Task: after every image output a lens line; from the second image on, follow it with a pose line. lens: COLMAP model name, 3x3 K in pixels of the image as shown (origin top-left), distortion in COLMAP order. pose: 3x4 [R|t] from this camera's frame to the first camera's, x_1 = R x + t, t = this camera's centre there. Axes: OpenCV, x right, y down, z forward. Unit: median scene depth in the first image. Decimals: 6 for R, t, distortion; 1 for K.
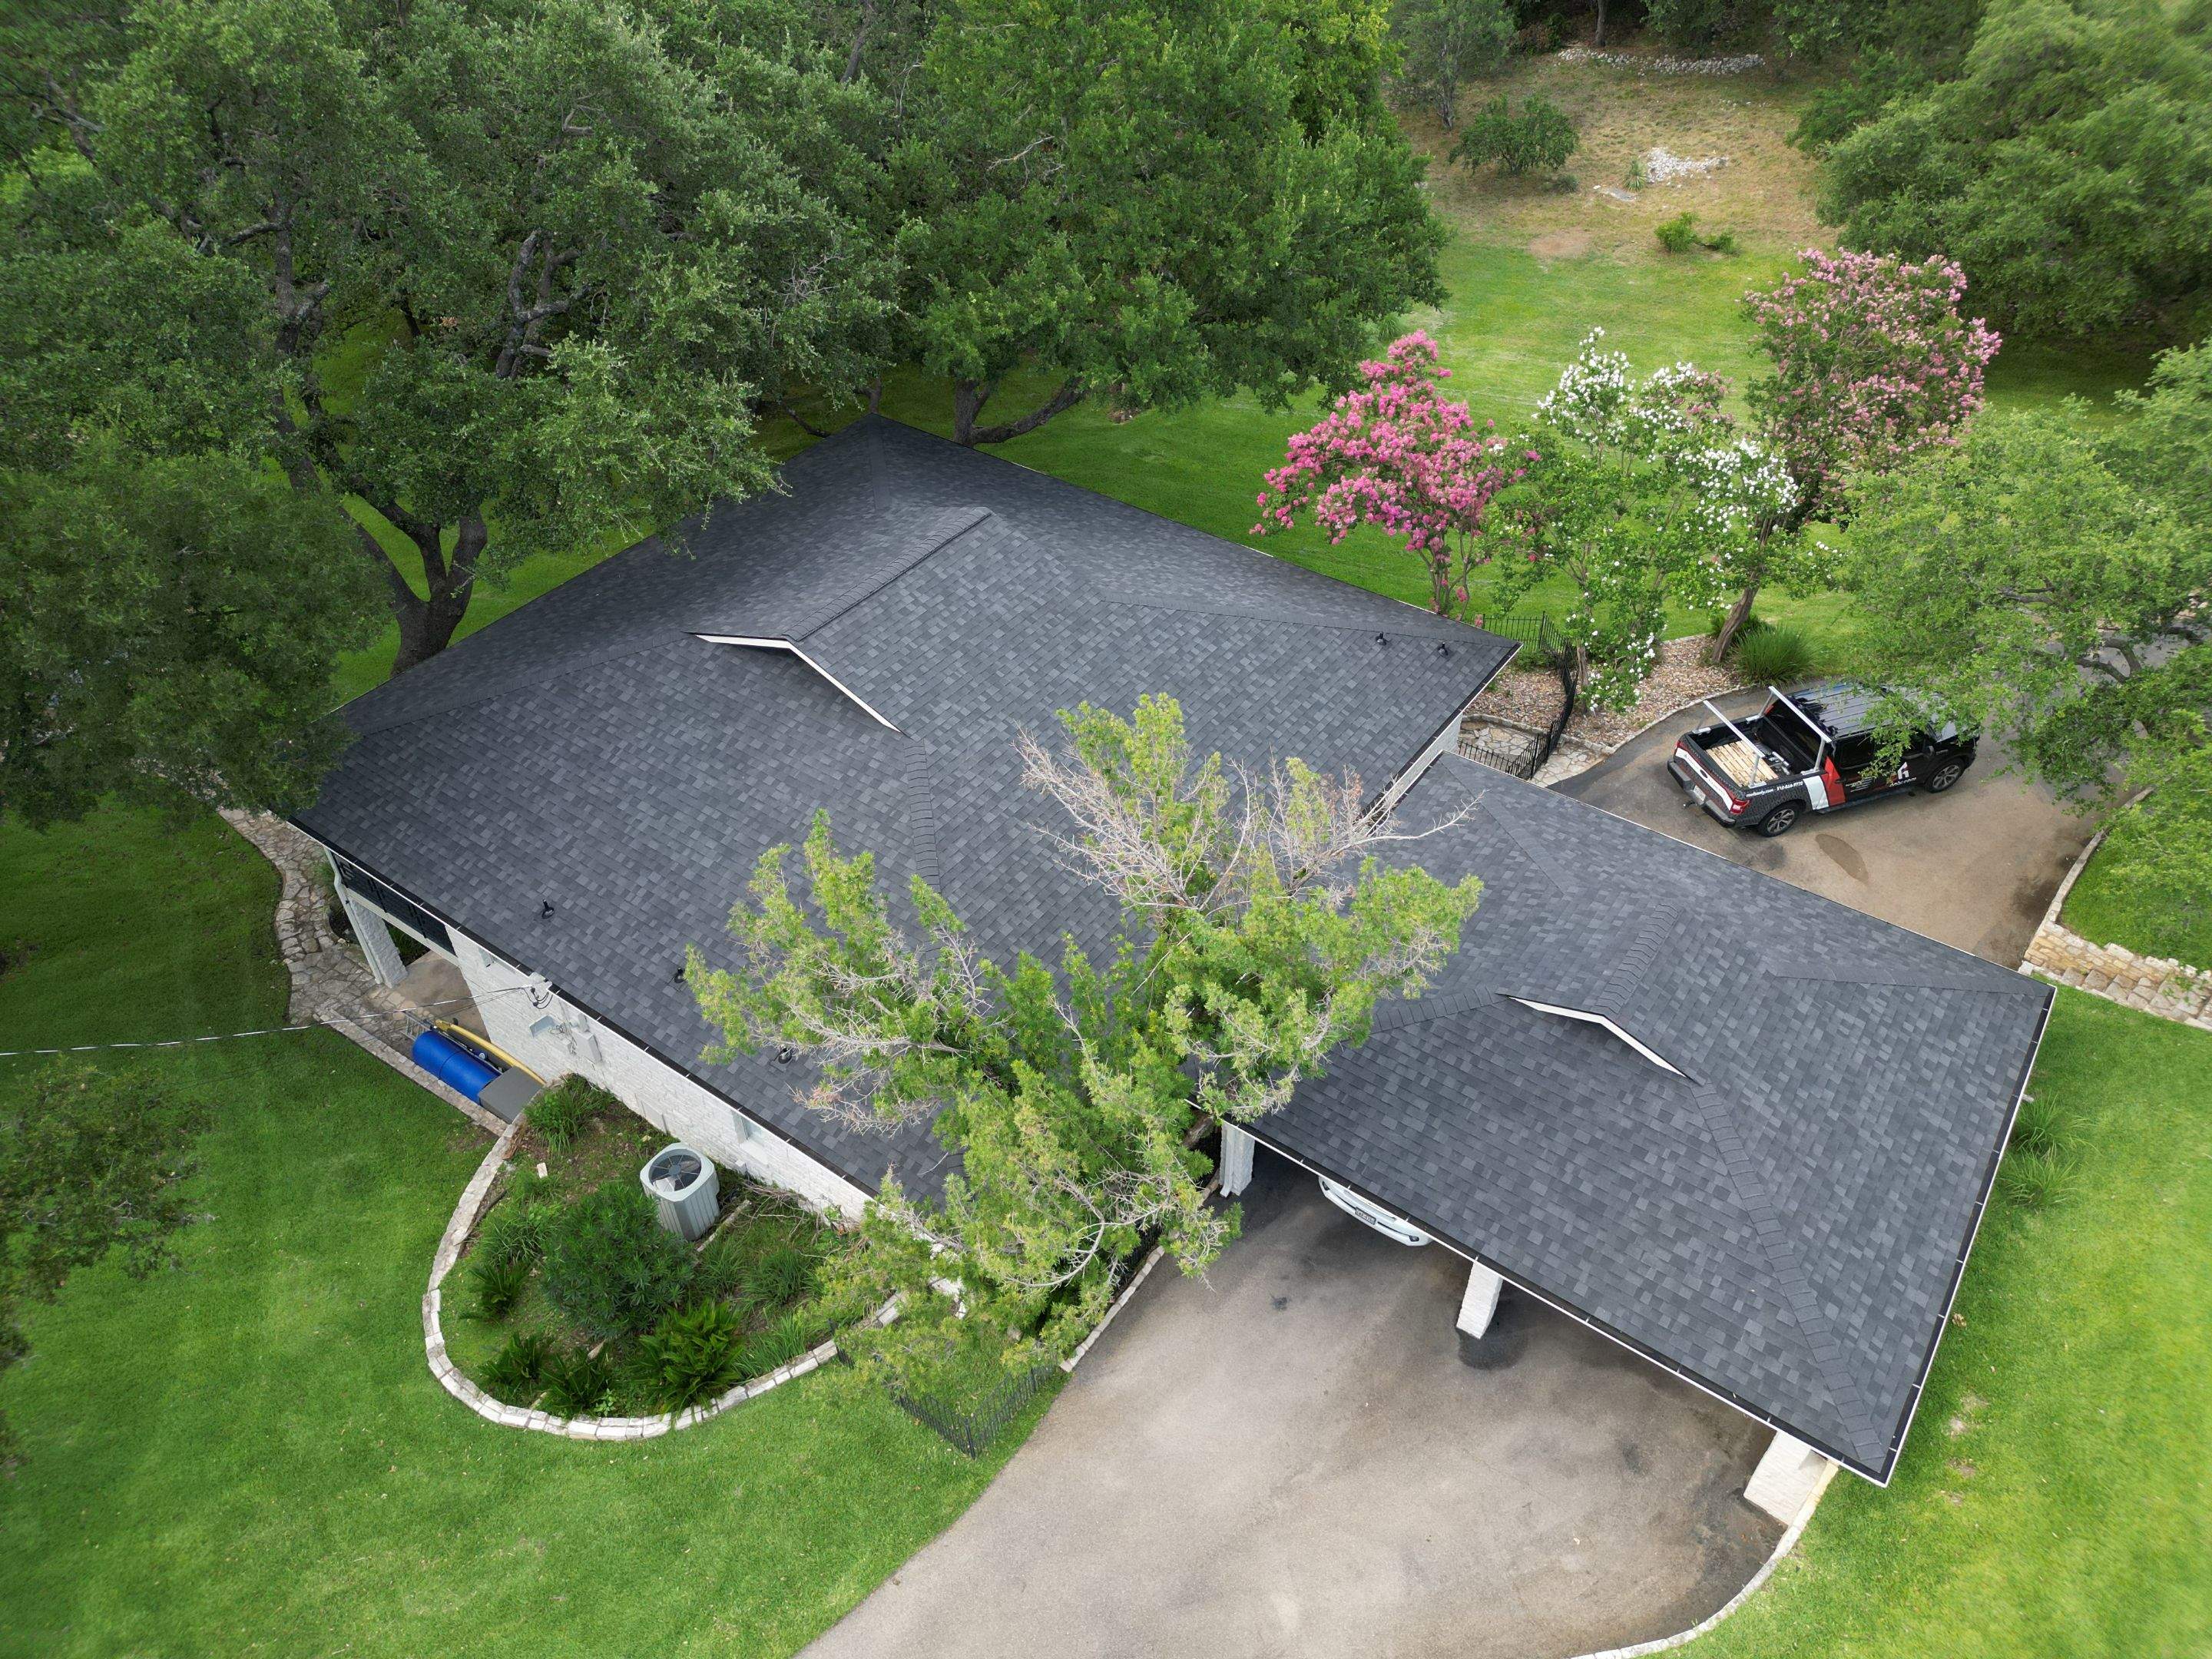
lens RADIAL K [[1543.6, 0, 1107.3], [0, 1543.6, 835.1], [0, 0, 1]] dist [0.059727, -0.053107]
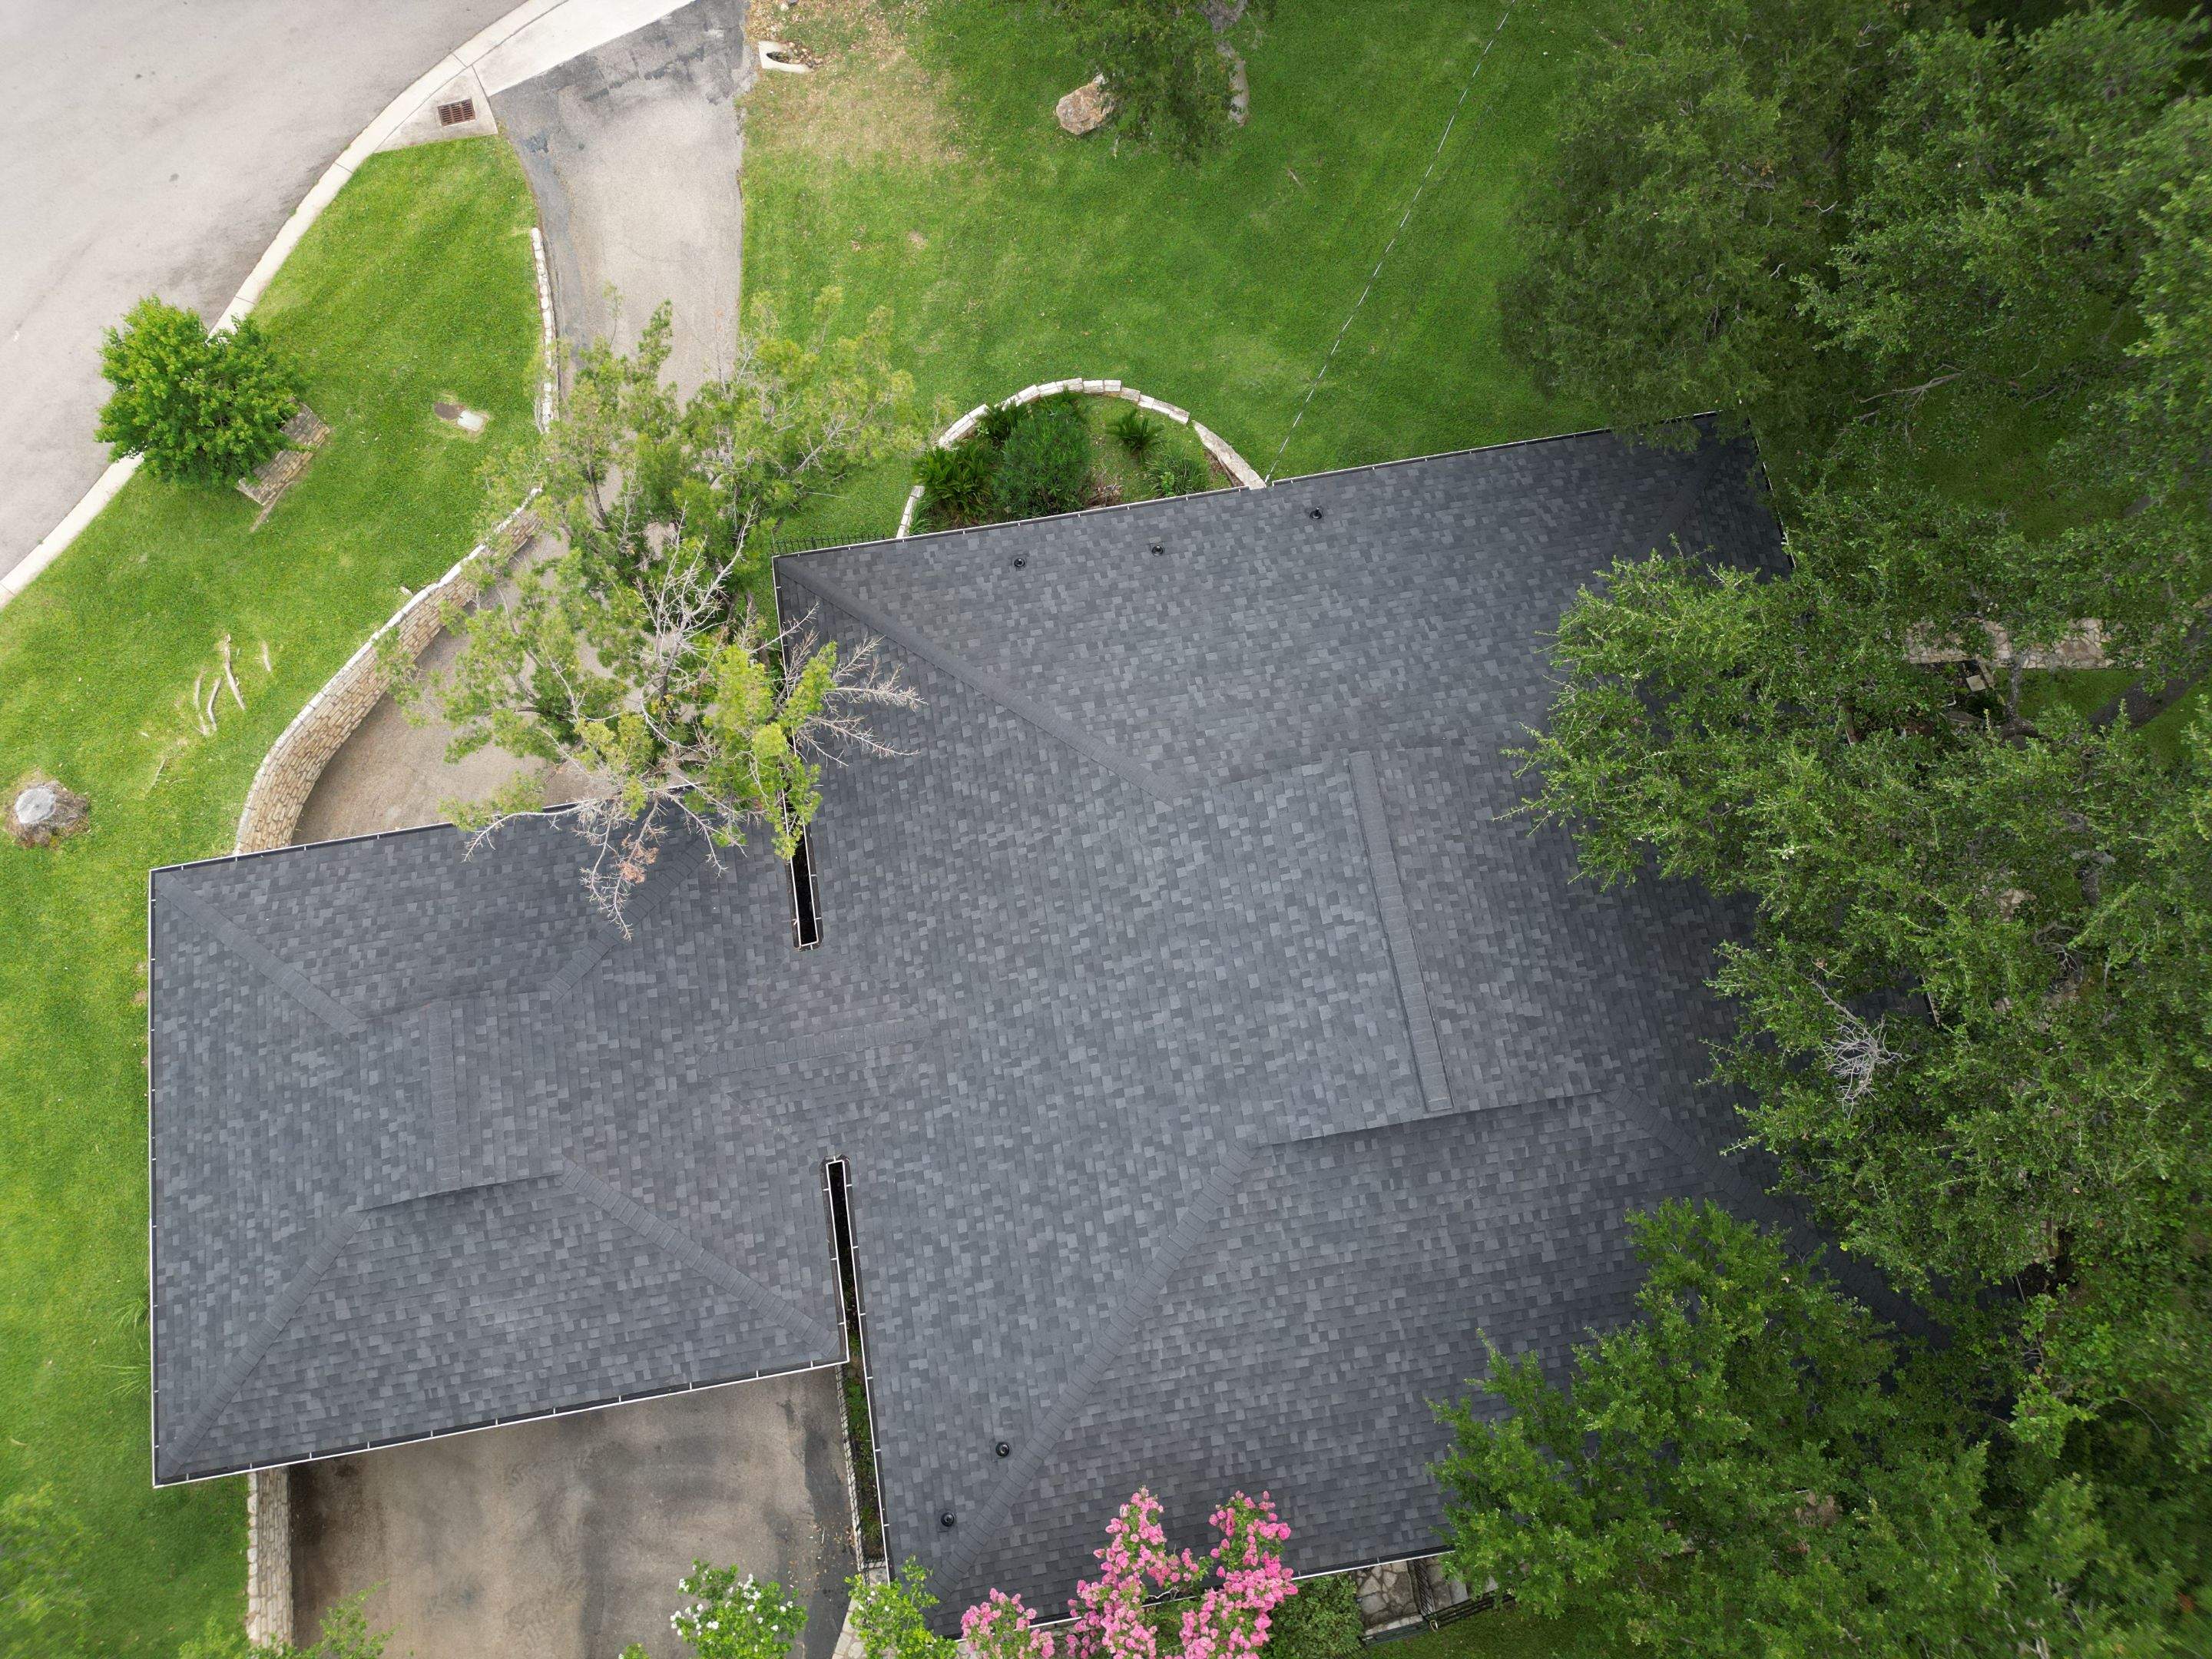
lens RADIAL K [[1543.6, 0, 1108.3], [0, 1543.6, 828.4], [0, 0, 1]] dist [0.059727, -0.053107]
pose [[-0.707711, 0.682183, -0.183771, 0.089746], [-0.466254, -0.255547, 0.846938, -0.852985], [0.530804, 0.685071, 0.498924, 0.535634]]
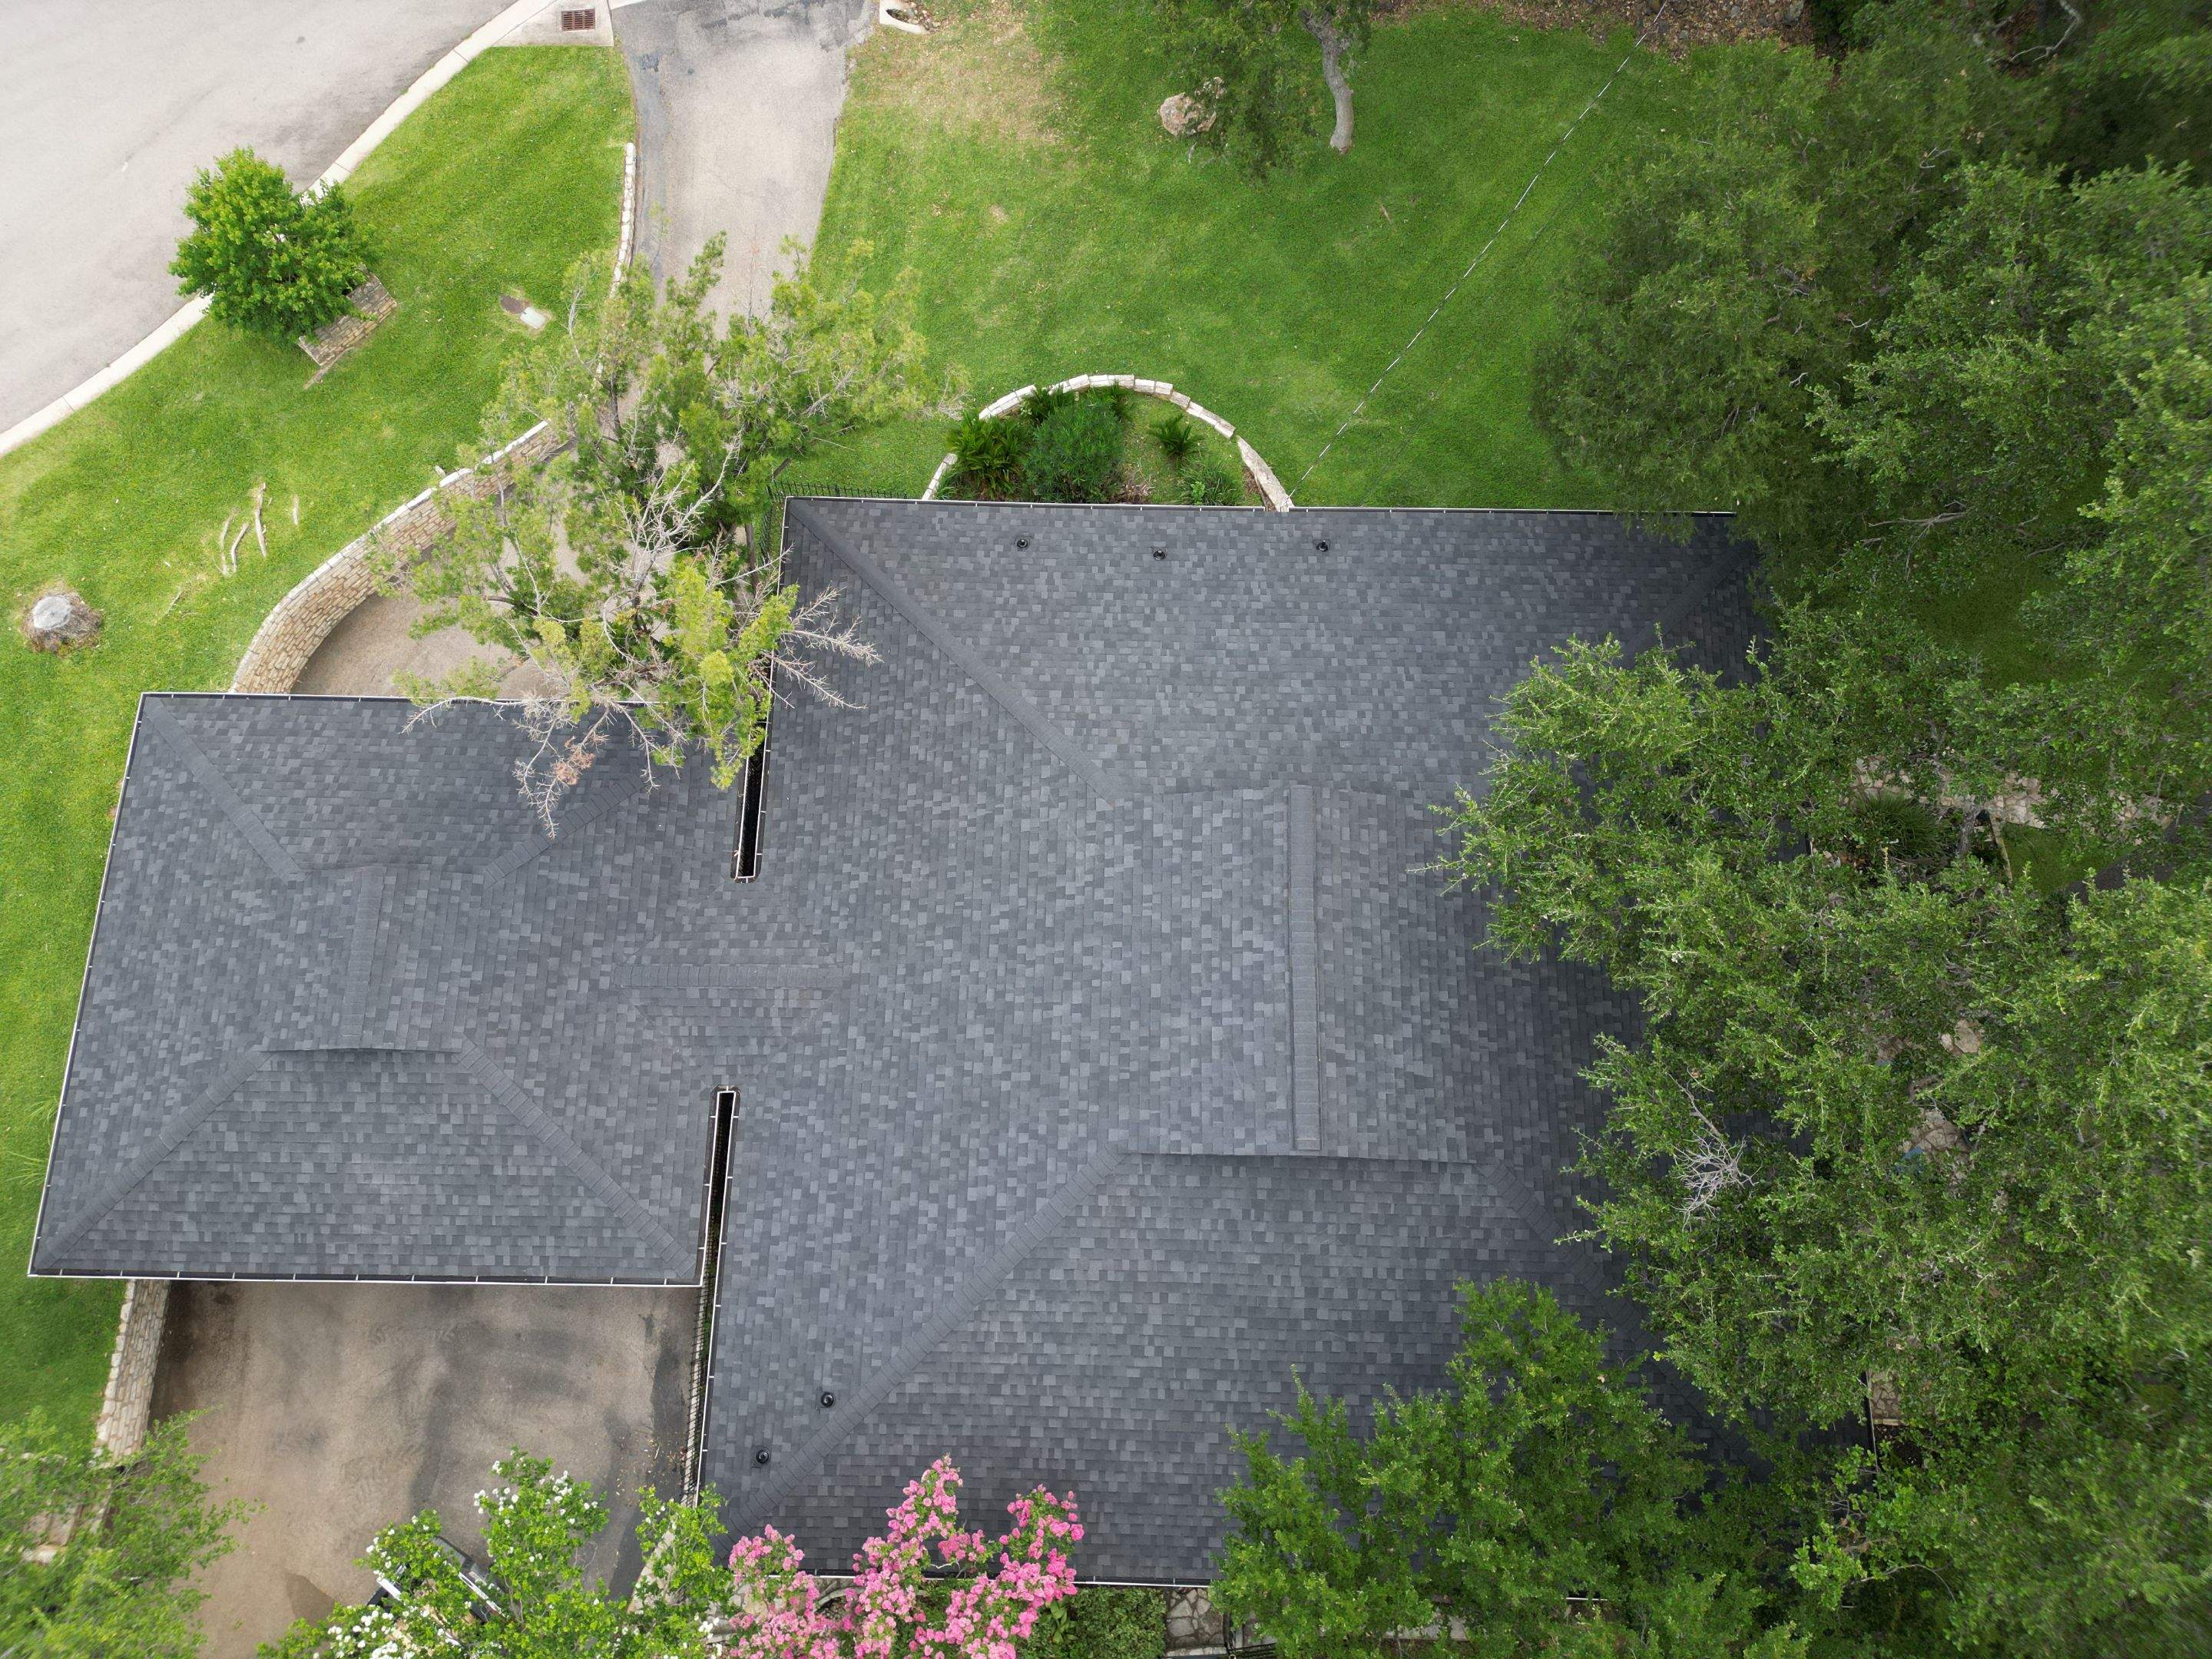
lens RADIAL K [[1543.6, 0, 1109.5], [0, 1543.6, 830.6], [0, 0, 1]] dist [0.059727, -0.053107]
pose [[-0.826093, 0.544175, -0.146435, 0.027988], [-0.371806, -0.331044, 0.867277, -0.896478], [0.423475, 0.770897, 0.475801, 0.577404]]
